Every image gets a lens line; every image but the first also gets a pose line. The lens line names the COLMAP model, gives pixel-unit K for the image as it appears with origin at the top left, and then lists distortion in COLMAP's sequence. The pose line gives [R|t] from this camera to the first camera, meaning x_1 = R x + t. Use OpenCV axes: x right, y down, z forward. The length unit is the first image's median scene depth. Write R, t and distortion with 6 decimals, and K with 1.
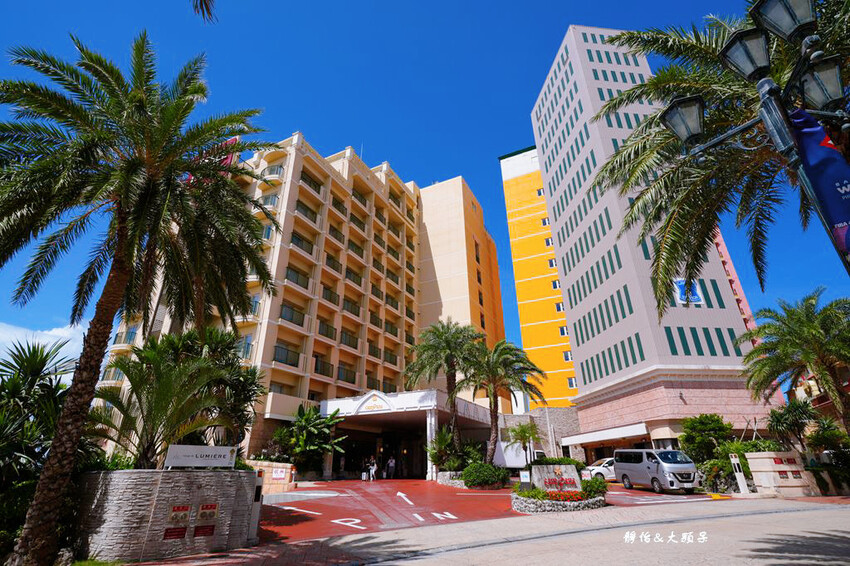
lens RADIAL K [[409.8, 0, 423.4], [0, 409.8, 282.4], [0, 0, 1]] dist [-0.001675, 0.000145]
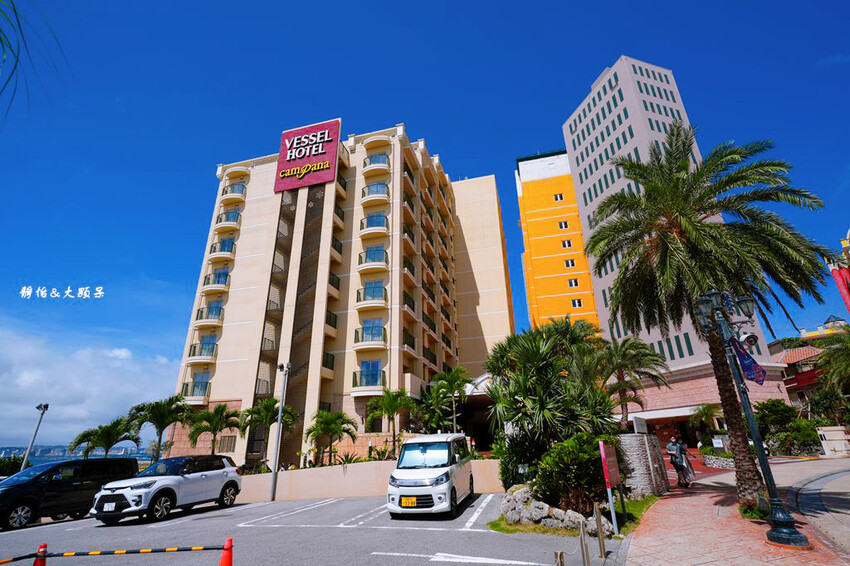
lens RADIAL K [[409.8, 0, 427.2], [0, 409.8, 284.3], [0, 0, 1]] dist [-0.001675, 0.000145]
pose [[0.980734, 0.066537, 0.183667, -0.331553], [-0.075180, 0.996347, 0.040498, -0.008676], [-0.180302, -0.053526, 0.982154, -0.038366]]
